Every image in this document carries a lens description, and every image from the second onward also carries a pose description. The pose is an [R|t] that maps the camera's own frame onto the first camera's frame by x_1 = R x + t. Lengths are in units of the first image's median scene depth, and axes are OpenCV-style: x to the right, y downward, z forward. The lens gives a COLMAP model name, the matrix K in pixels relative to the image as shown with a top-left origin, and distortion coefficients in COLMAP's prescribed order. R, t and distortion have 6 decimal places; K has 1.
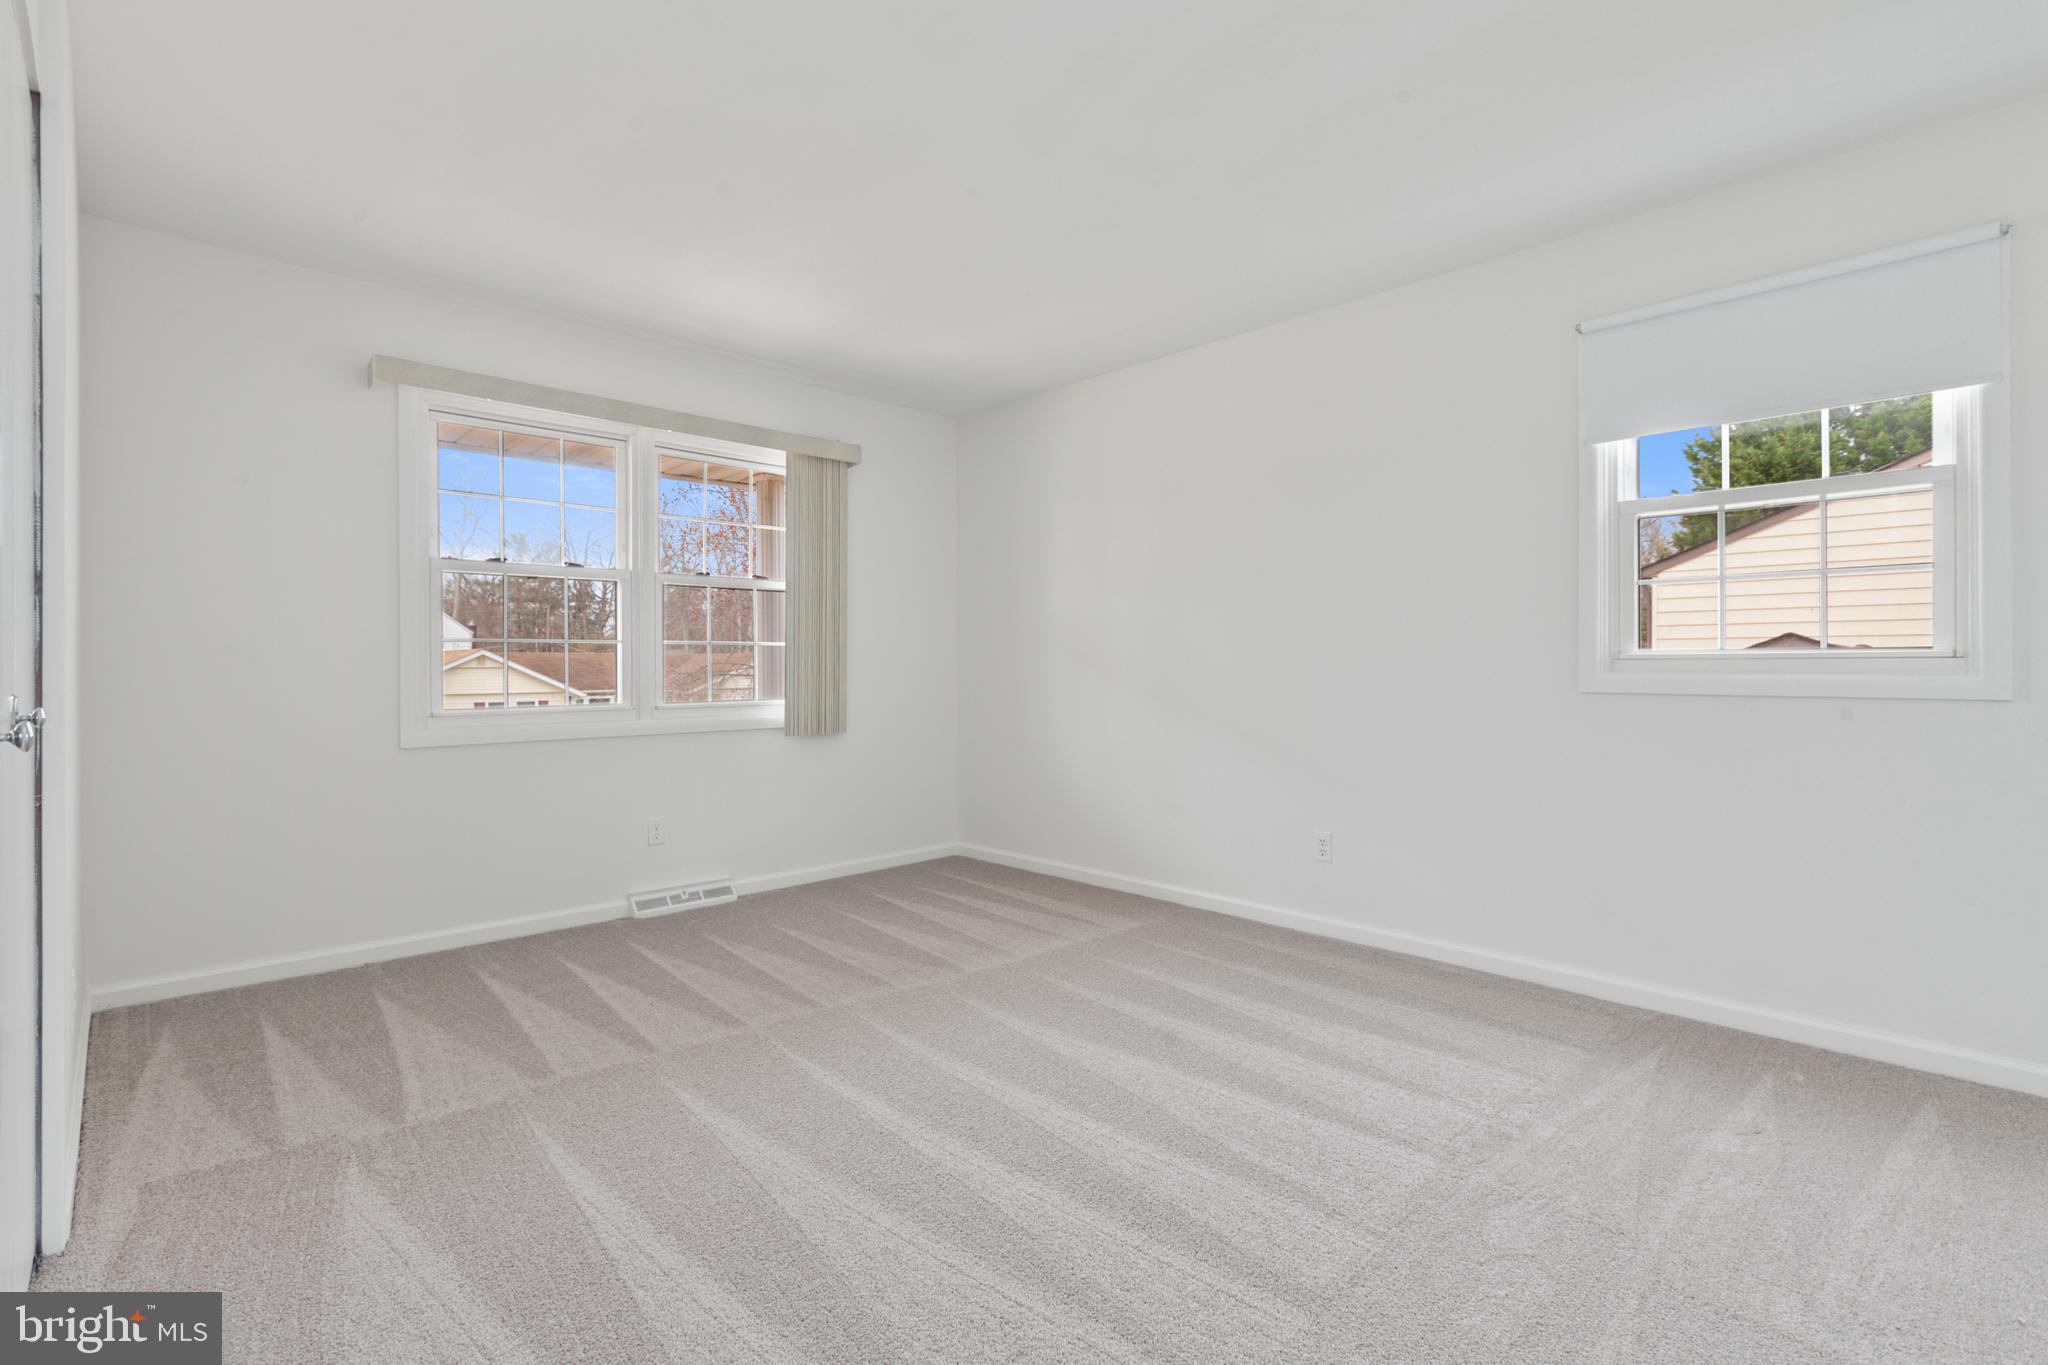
lens RADIAL K [[937.1, 0, 1024.6], [0, 937.1, 673.4], [0, 0, 1]] dist [0.002686, -0.001532]
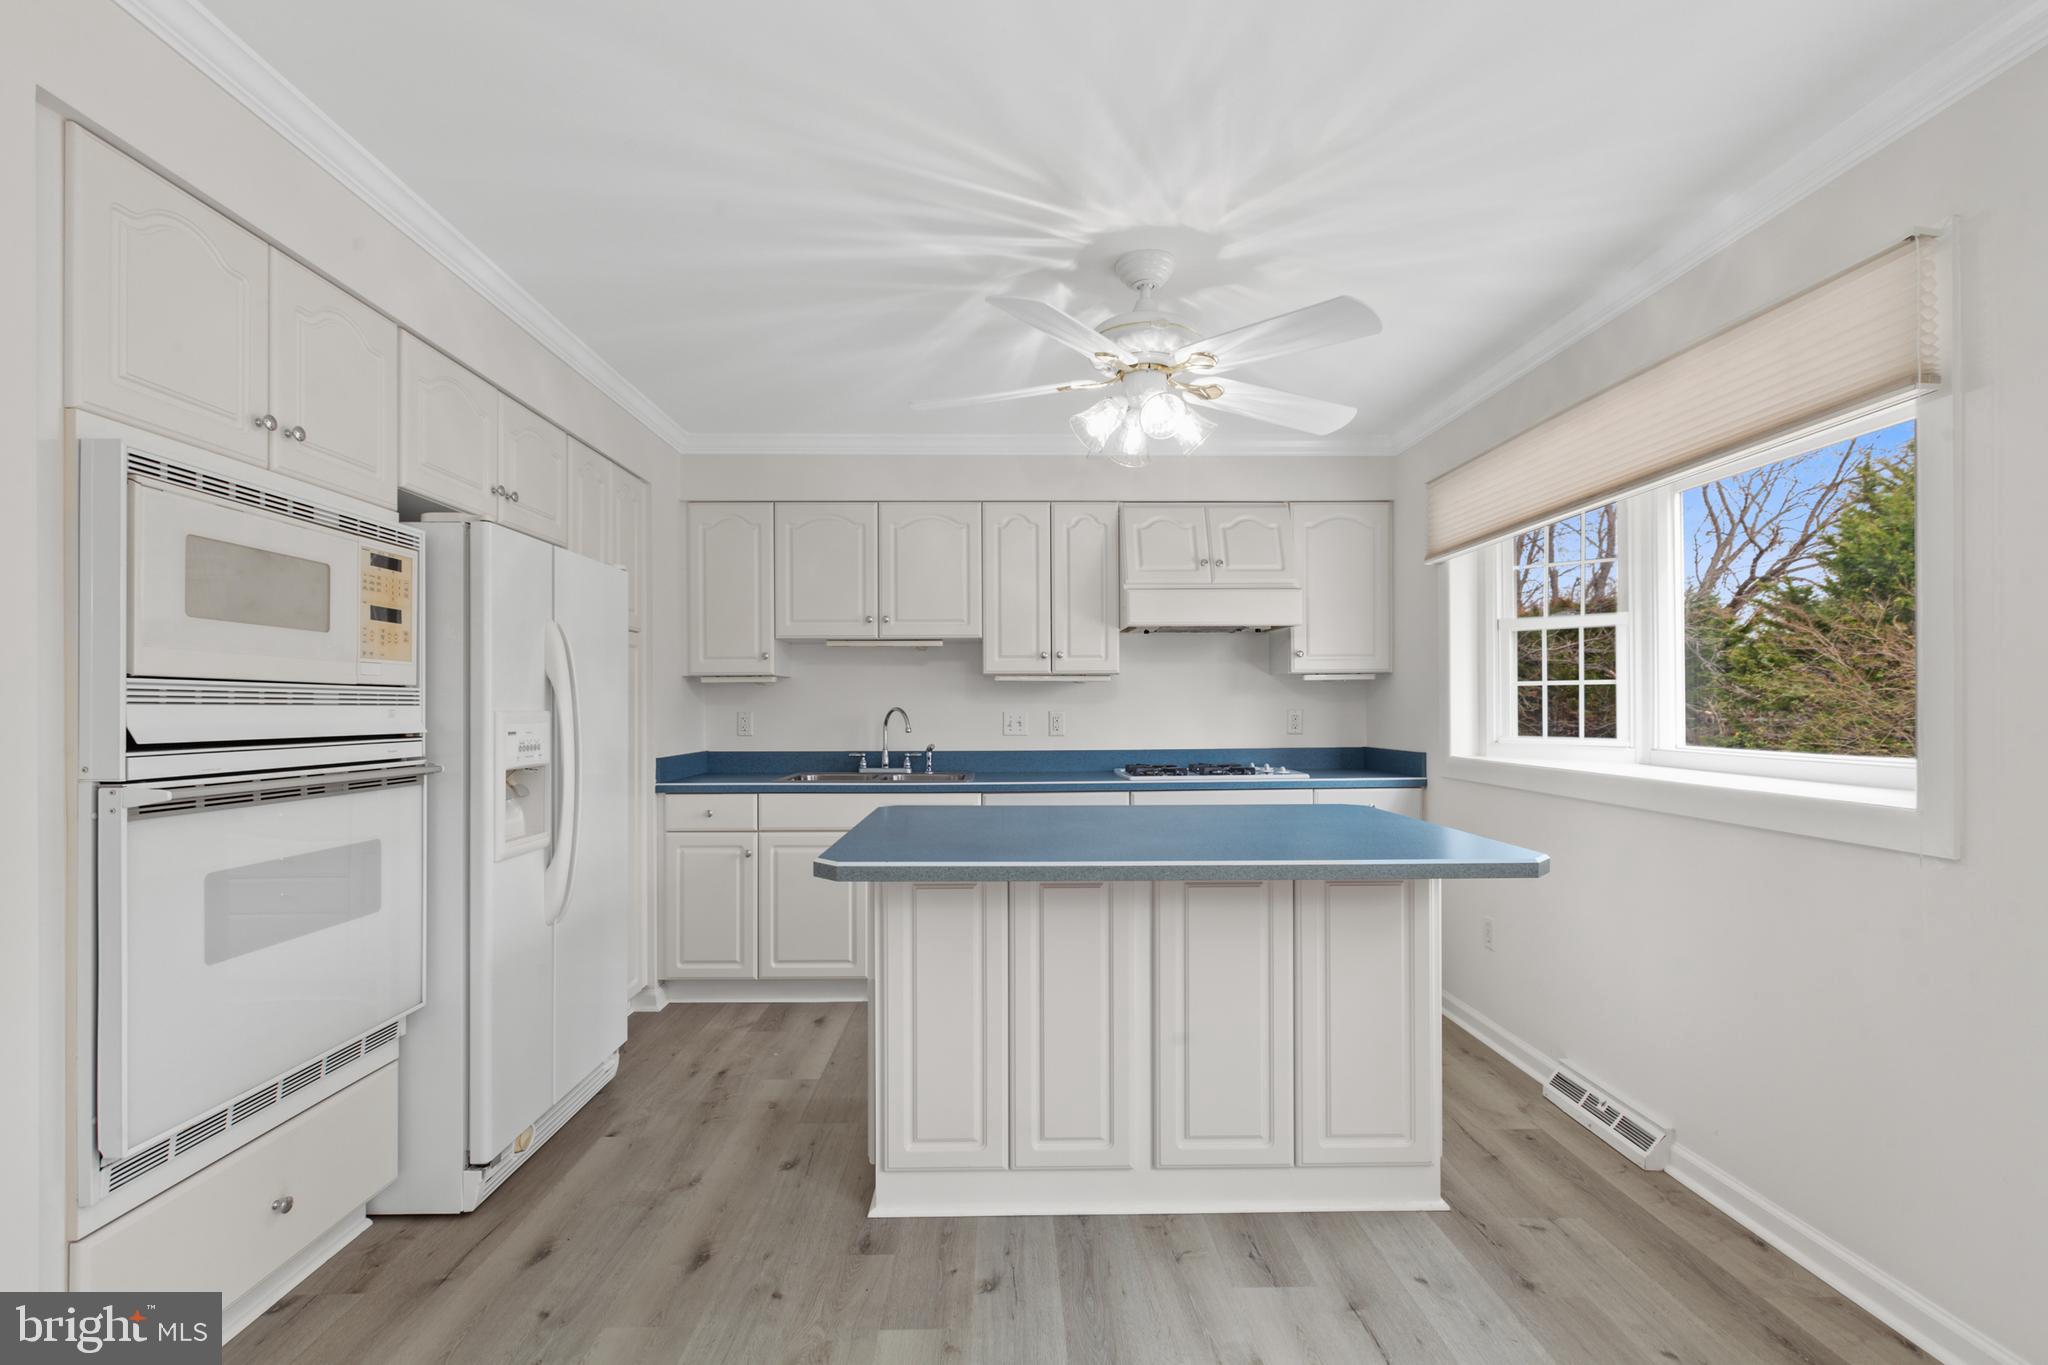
lens RADIAL K [[937.1, 0, 1034.5], [0, 937.1, 703.7], [0, 0, 1]] dist [0.002686, -0.001532]
pose [[-0.626969, -0.002848, -0.779039, 0.325413], [0.001410, 0.999988, -0.004791, -0.014964], [0.779043, -0.004102, -0.626958, 1.097478]]
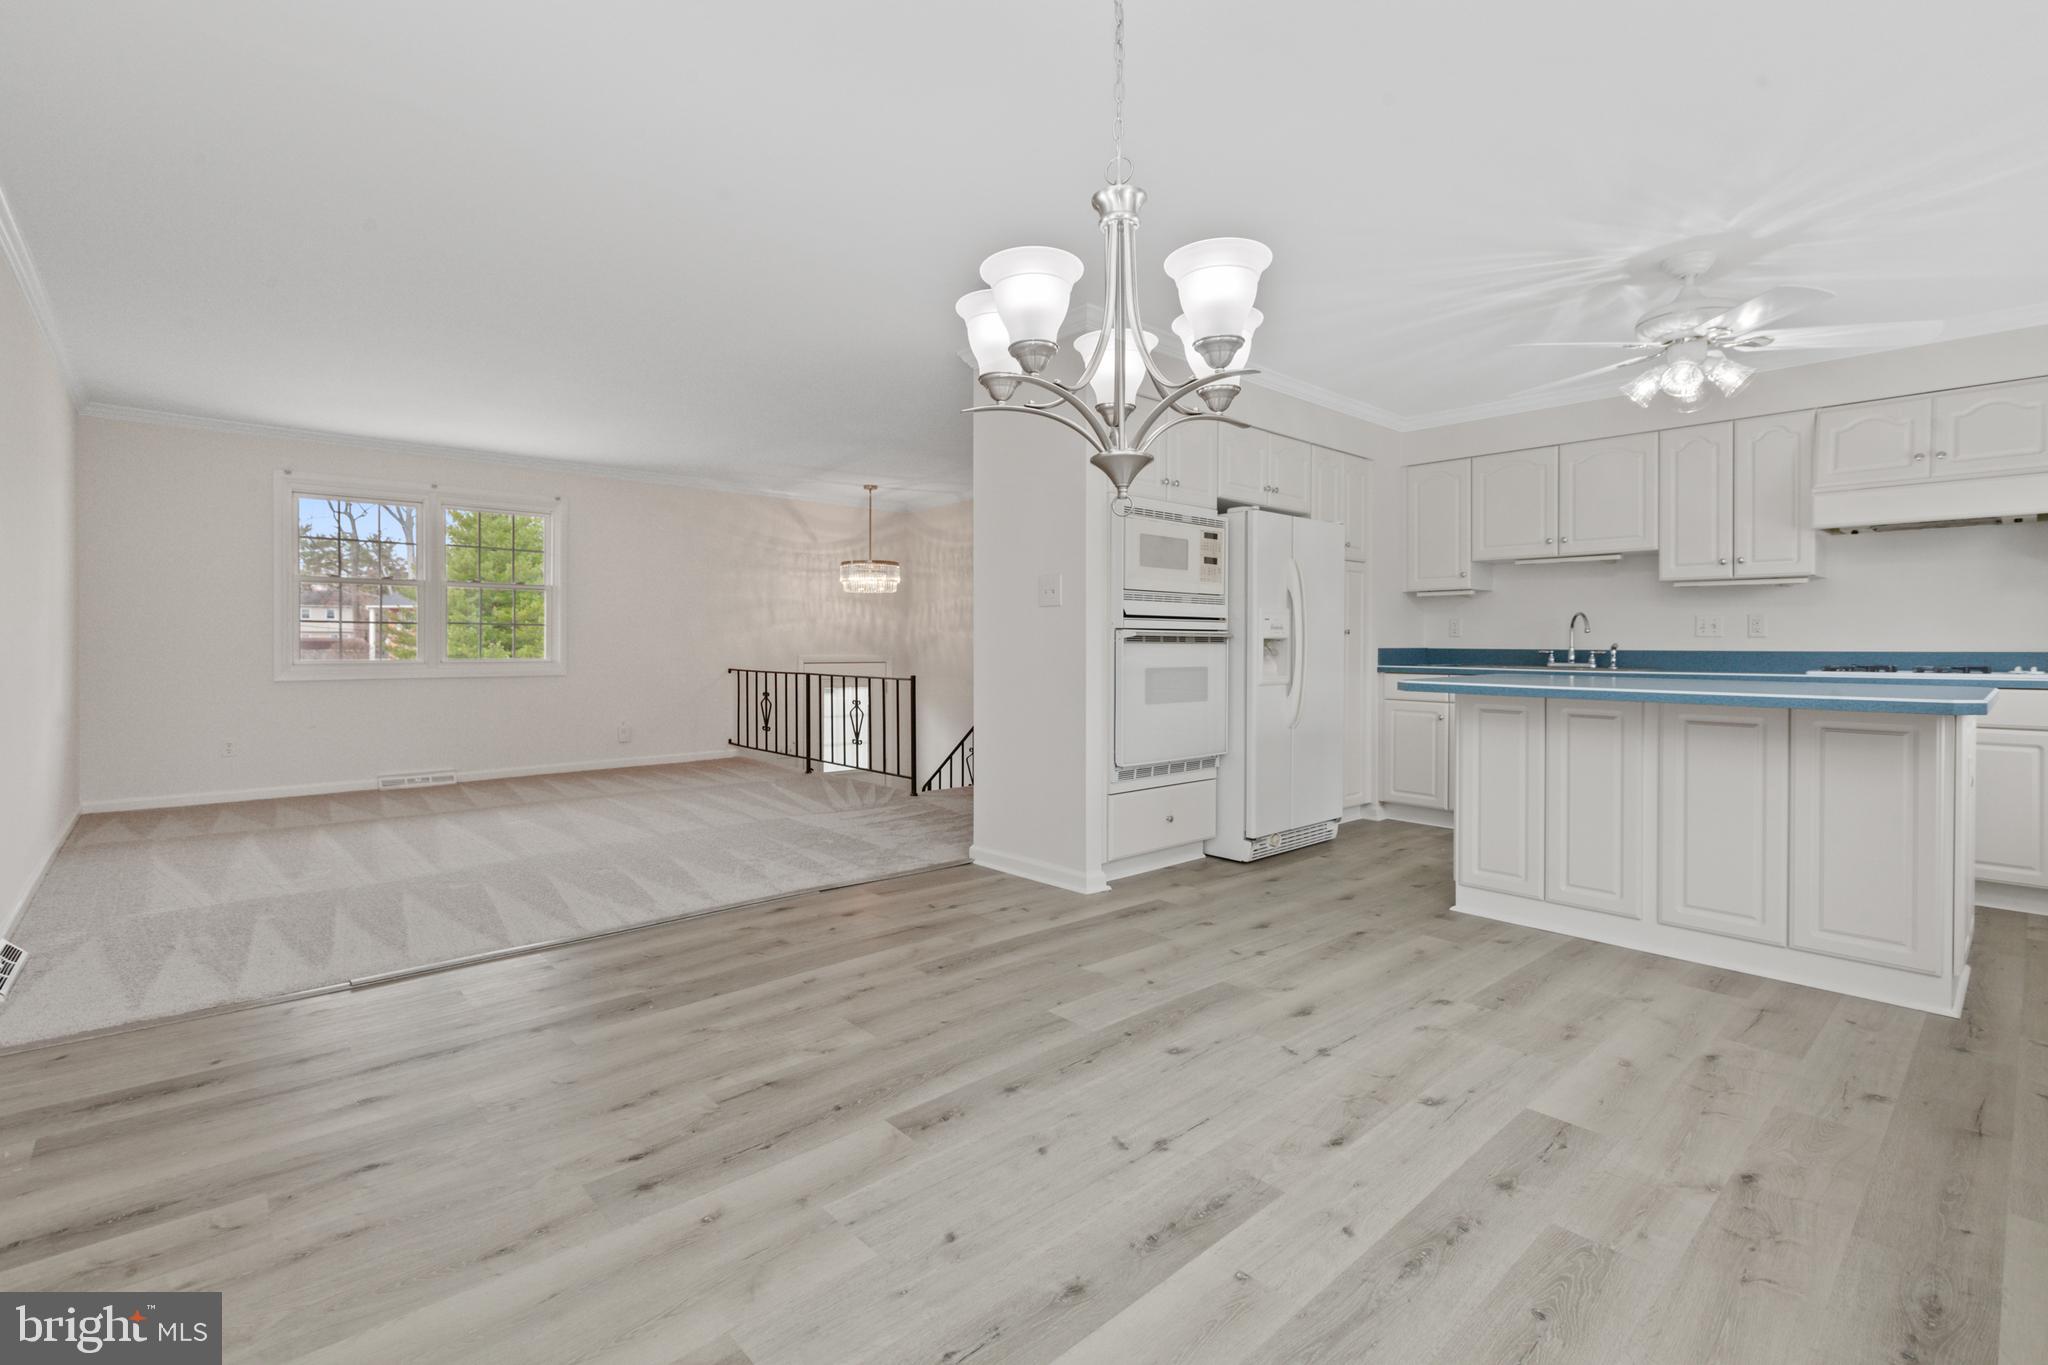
lens RADIAL K [[937.1, 0, 1007.1], [0, 937.1, 648.3], [0, 0, 1]] dist [0.002686, -0.001532]
pose [[-0.999619, -0.003958, -0.027305, 0.404380], [-0.004188, 0.999956, 0.008387, 0.022744], [0.027270, 0.008498, -0.999592, 1.534529]]
